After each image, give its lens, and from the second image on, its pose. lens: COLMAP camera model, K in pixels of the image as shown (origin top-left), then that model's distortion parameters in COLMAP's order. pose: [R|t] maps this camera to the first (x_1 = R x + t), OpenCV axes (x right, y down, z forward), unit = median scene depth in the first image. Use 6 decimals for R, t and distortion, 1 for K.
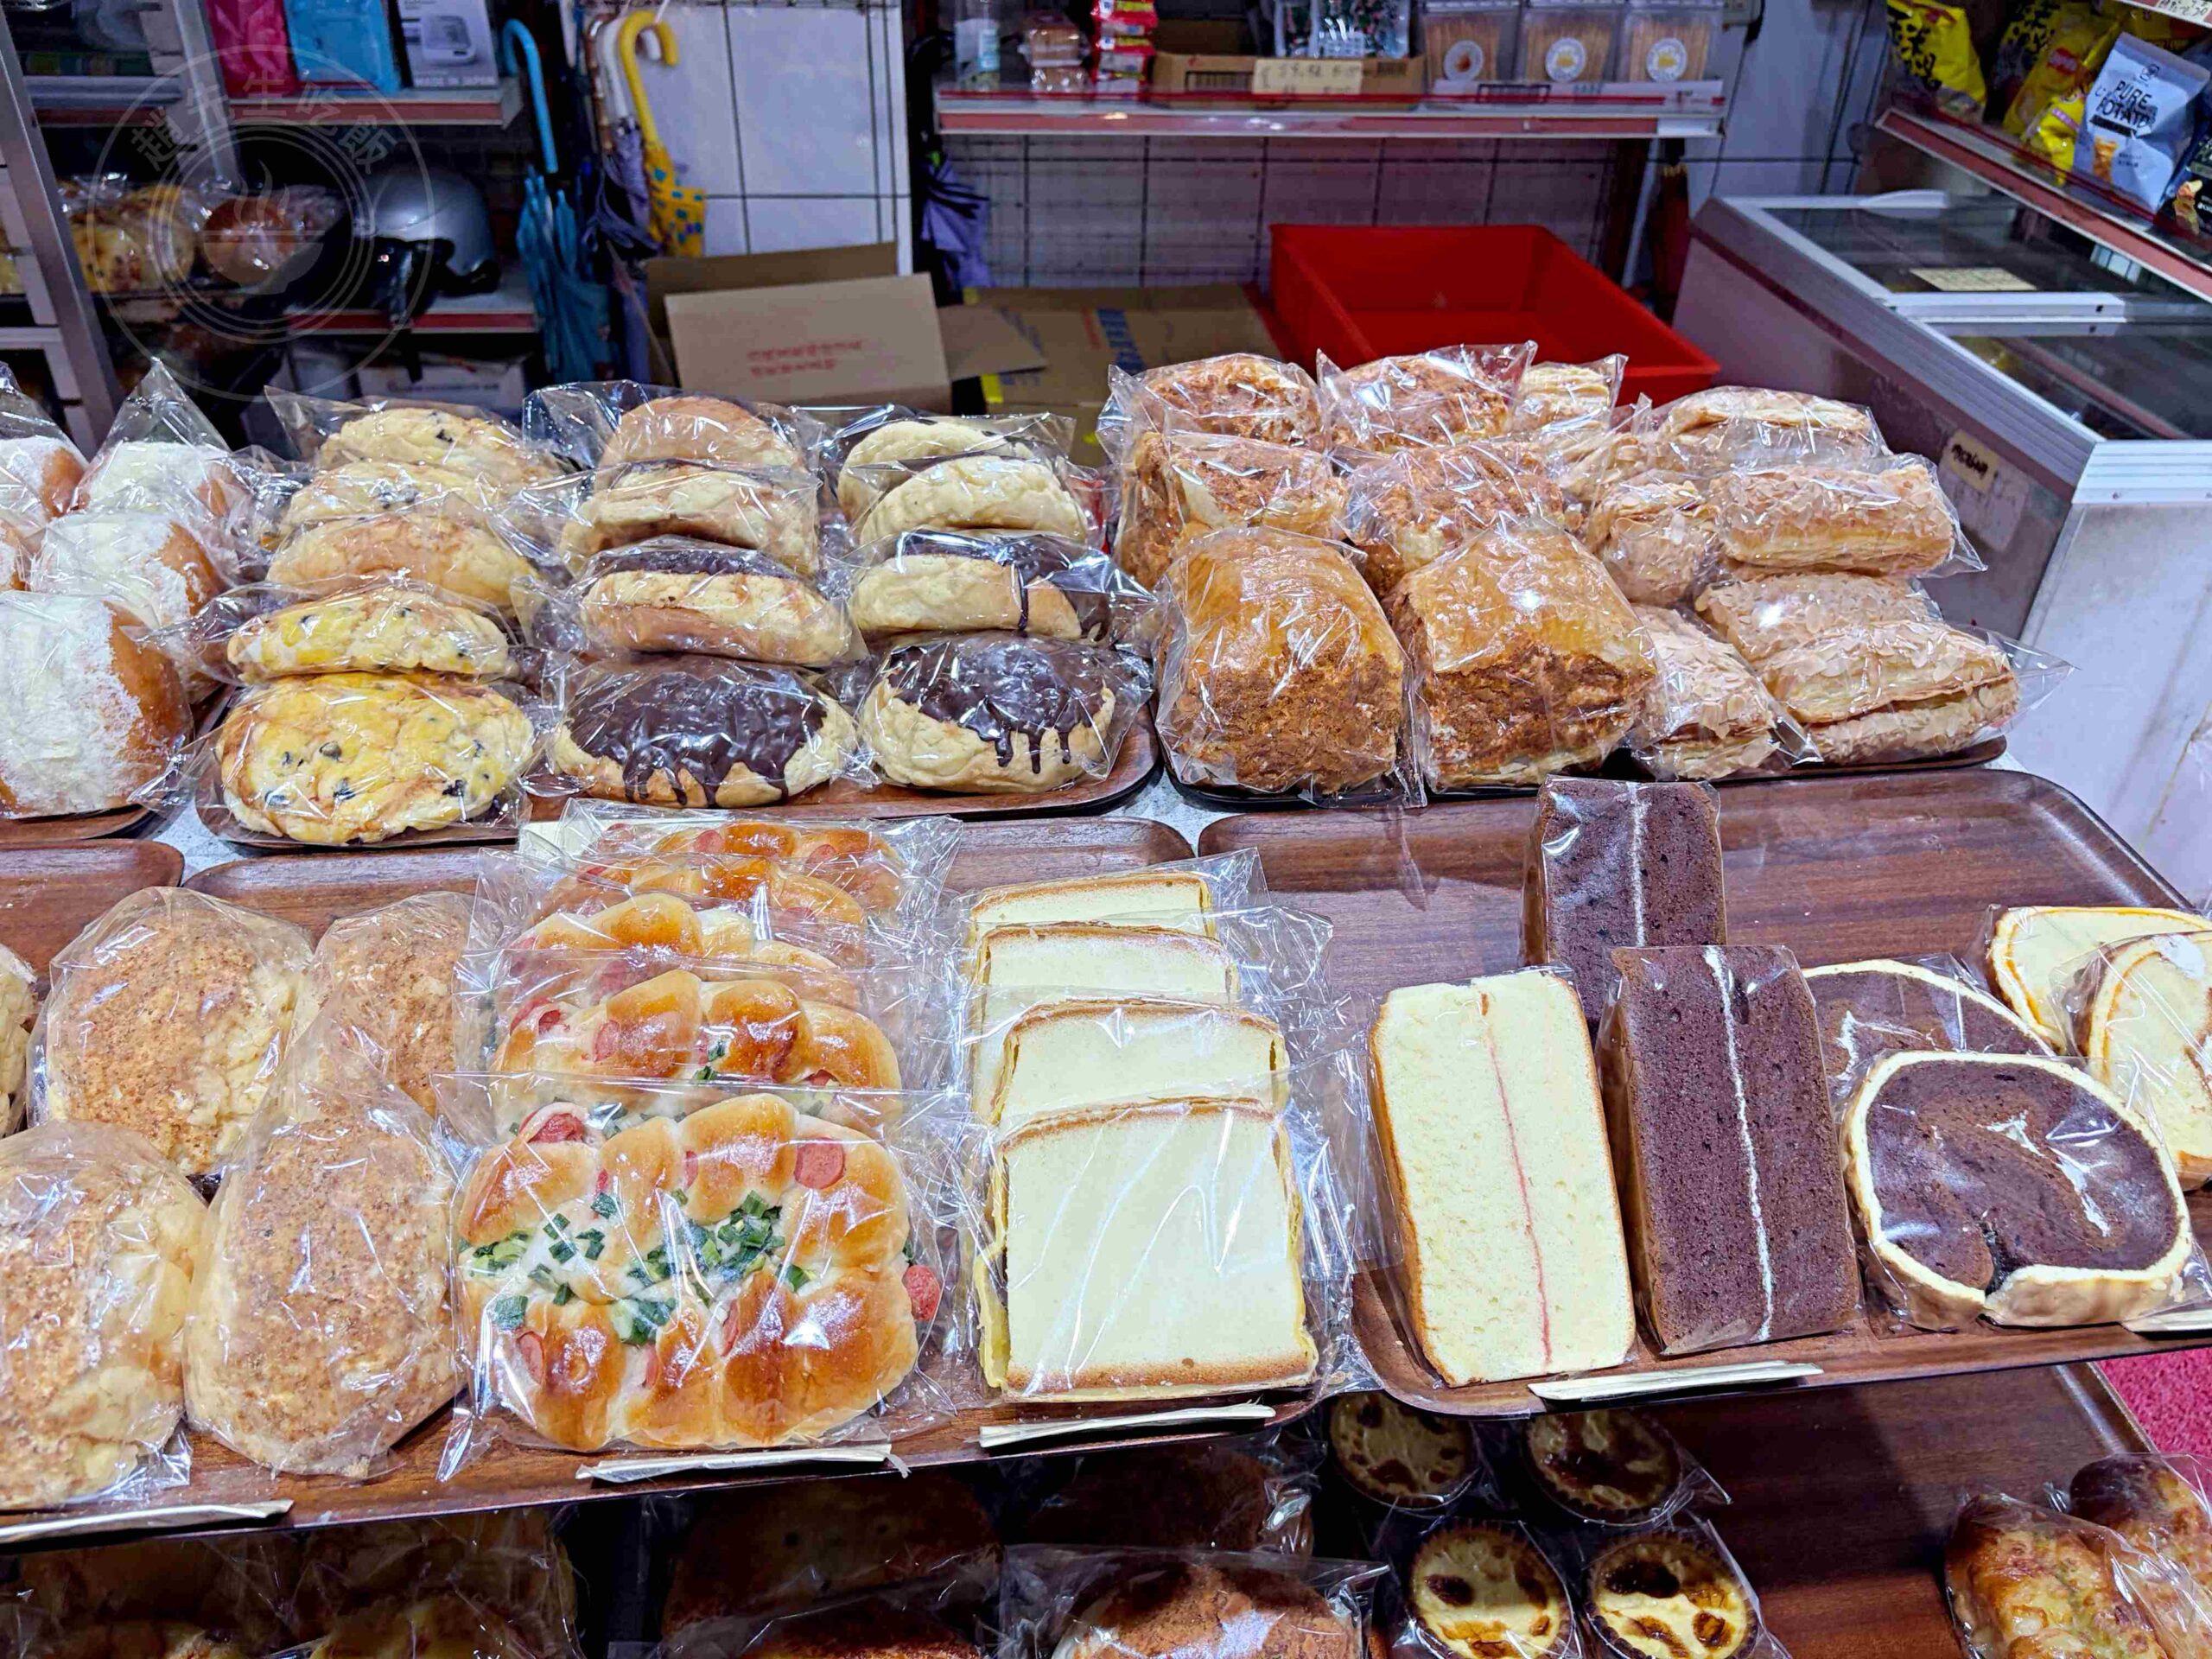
lens RADIAL K [[1655.8, 0, 1101.7], [0, 1655.8, 827.0], [0, 0, 1]] dist [0.037947, -0.048330]
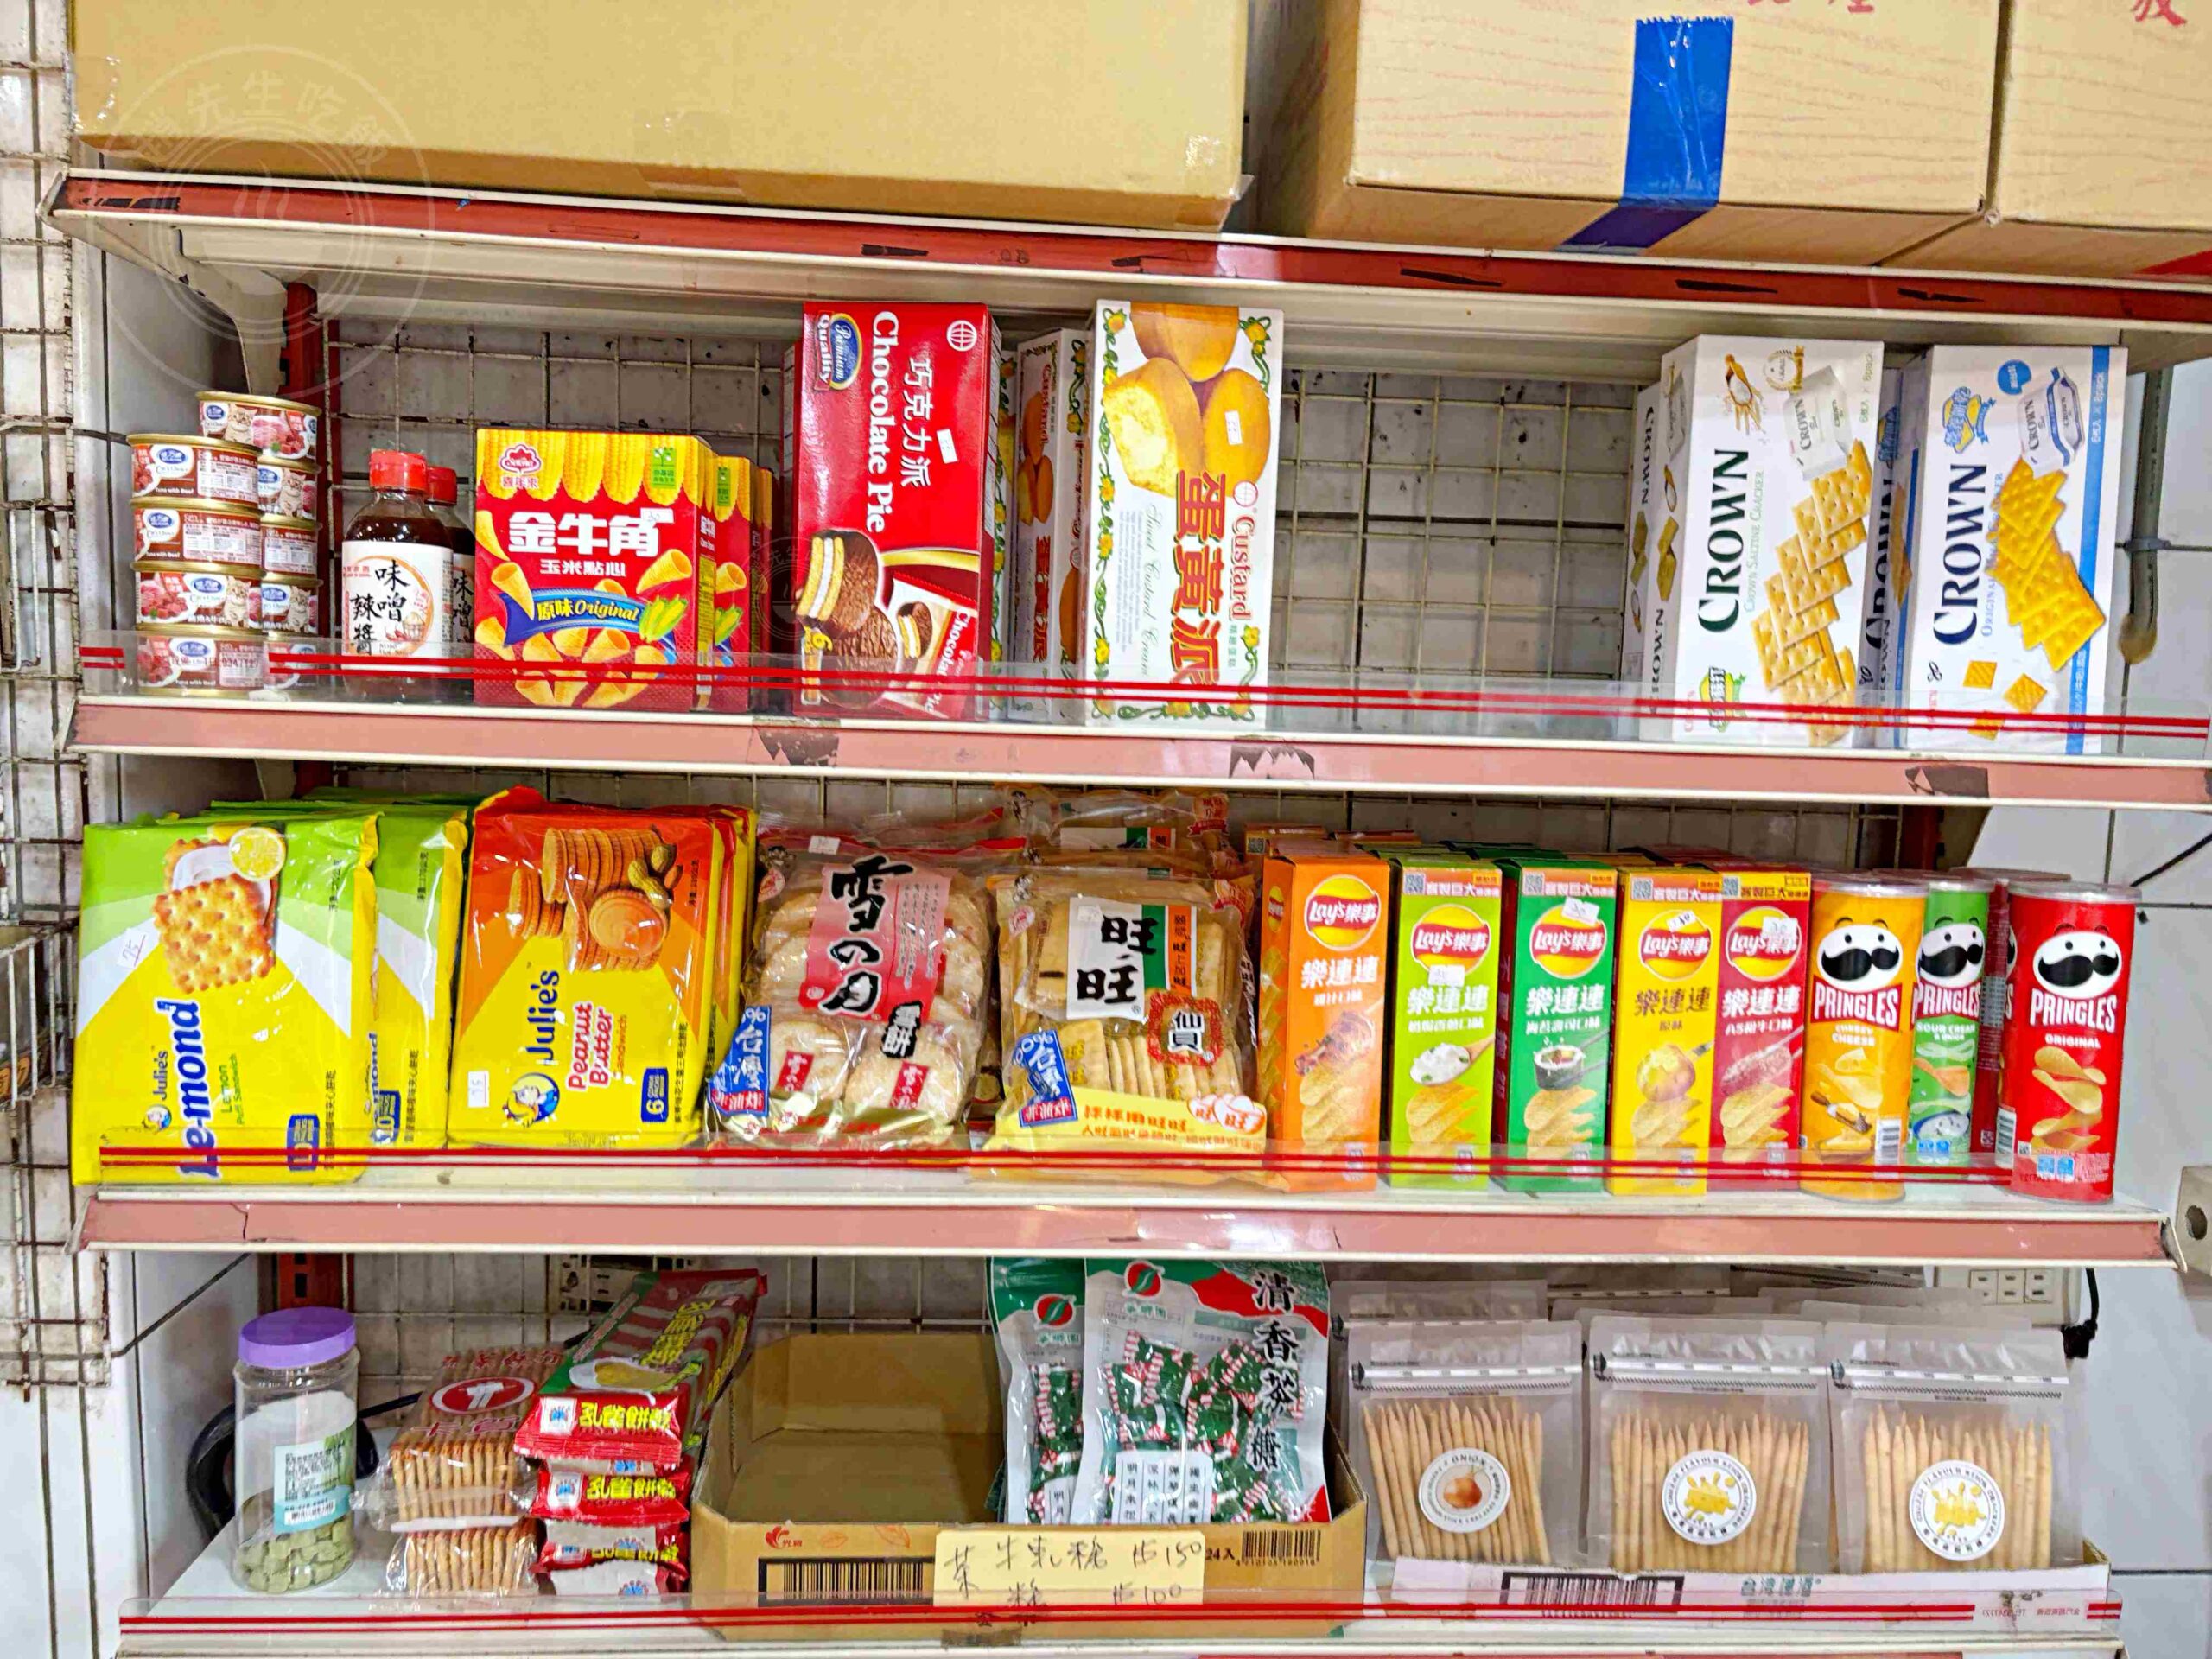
lens RADIAL K [[1655.8, 0, 1107.6], [0, 1655.8, 832.9], [0, 0, 1]] dist [0.037947, -0.048330]
pose [[0.998398, 0.004662, -0.056384, 0.153159], [-0.032752, 0.860254, -0.508813, -0.394842], [0.046132, 0.509845, 0.859029, 0.558525]]
